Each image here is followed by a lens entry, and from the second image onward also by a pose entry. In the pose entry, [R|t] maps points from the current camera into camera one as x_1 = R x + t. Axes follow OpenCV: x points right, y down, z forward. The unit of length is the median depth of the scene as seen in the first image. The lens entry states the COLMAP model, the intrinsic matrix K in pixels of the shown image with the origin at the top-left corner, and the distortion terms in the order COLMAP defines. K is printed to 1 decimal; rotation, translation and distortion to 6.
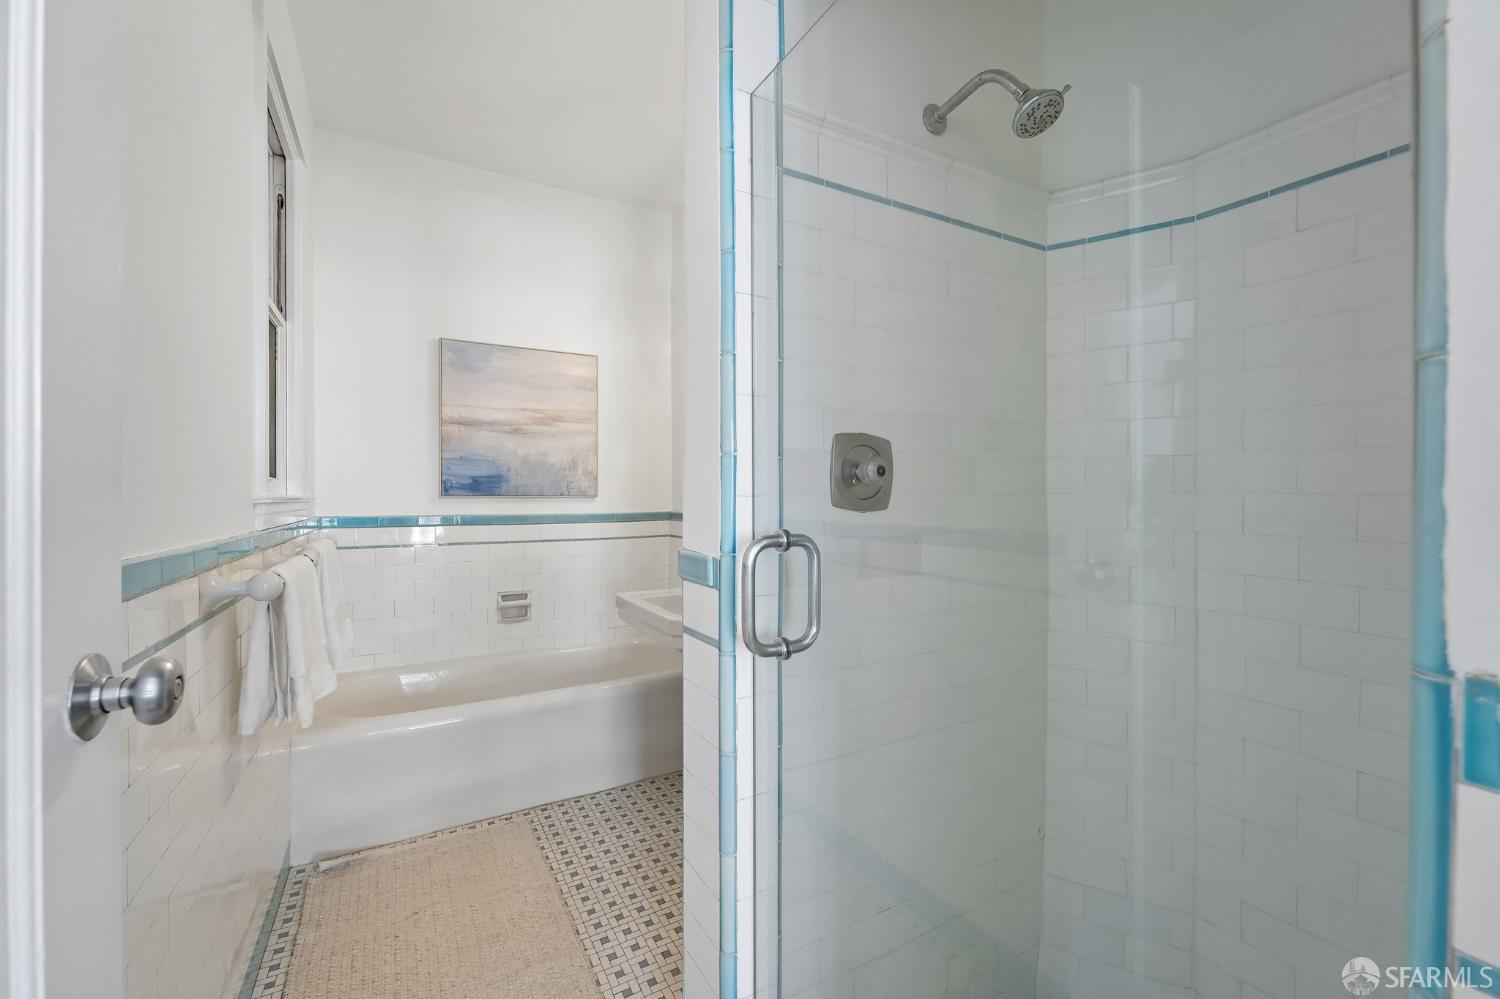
lens RADIAL K [[598.4, 0, 743.6], [0, 598.4, 500.5], [0, 0, 1]] dist [-0.001065, 0.000026]
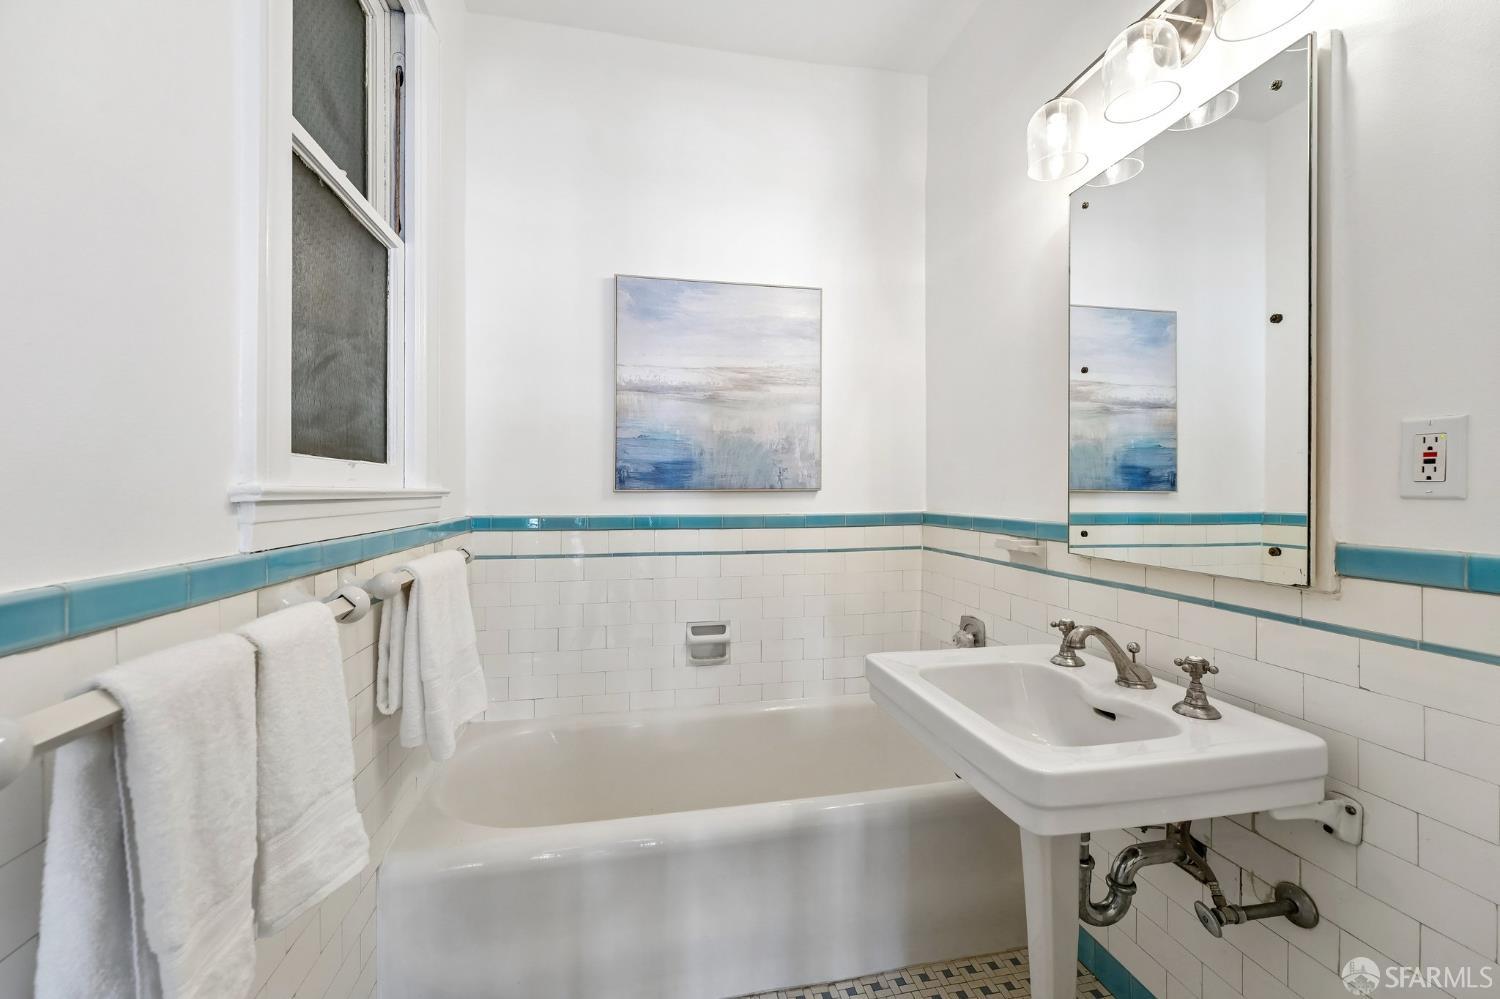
lens RADIAL K [[598.4, 0, 754.4], [0, 598.4, 493.9], [0, 0, 1]] dist [-0.001065, 0.000026]
pose [[0.952379, 0.003977, -0.304890, -0.114028], [-0.004029, 0.999992, 0.000461, -0.002819], [0.304889, 0.000789, 0.952388, 0.338216]]
